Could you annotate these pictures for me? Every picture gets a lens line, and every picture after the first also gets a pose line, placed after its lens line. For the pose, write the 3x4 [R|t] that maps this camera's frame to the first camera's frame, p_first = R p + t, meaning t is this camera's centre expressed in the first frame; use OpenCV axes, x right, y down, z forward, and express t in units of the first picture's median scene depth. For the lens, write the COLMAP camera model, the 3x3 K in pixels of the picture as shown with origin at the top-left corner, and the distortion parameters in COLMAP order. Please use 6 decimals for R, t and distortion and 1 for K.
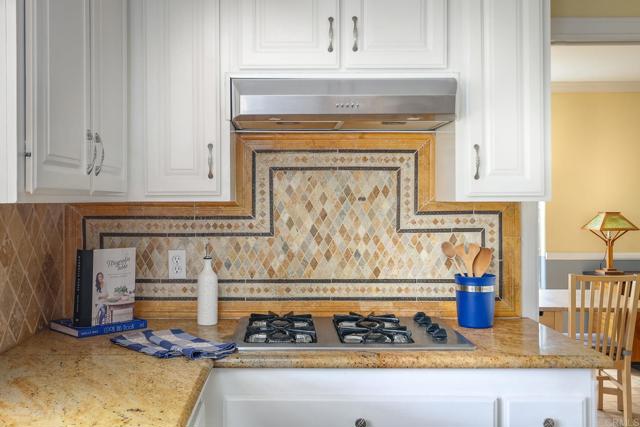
lens RADIAL K [[816.7, 0, 320.0], [0, 816.7, 213.5], [0, 0, 1]] dist [0.014917, 0.015017]
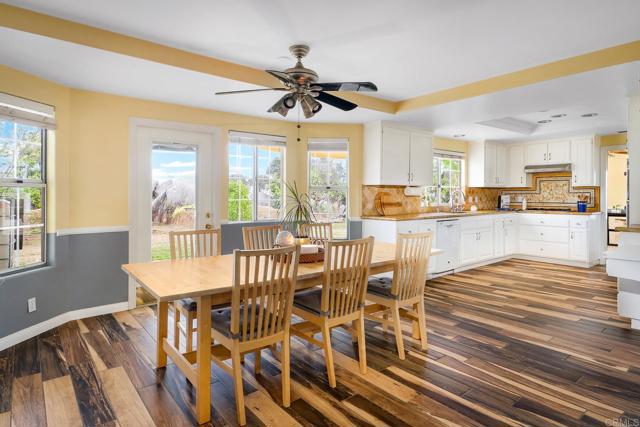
lens RADIAL K [[357.4, 0, 320.0], [0, 357.4, 213.5], [0, 0, 1]] dist [0.000379, 0.000283]
pose [[0.636108, 0.036832, -0.770721, 0.806191], [-0.008567, 0.999136, 0.040676, 0.071108], [0.771553, -0.019271, 0.635873, -1.515881]]
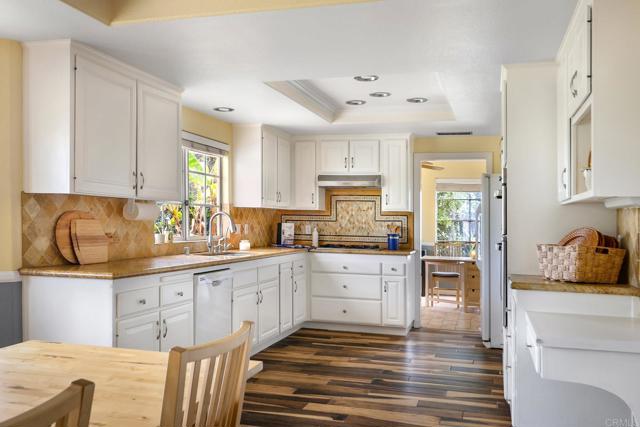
lens RADIAL K [[582.9, 0, 321.7], [0, 582.9, 246.7], [0, 0, 1]] dist [0.008023, 0.001167]
pose [[0.960938, 0.029147, -0.275226, 0.526870], [-0.022254, 0.999356, 0.028136, 0.063552], [0.275869, -0.020912, 0.960968, -1.243365]]
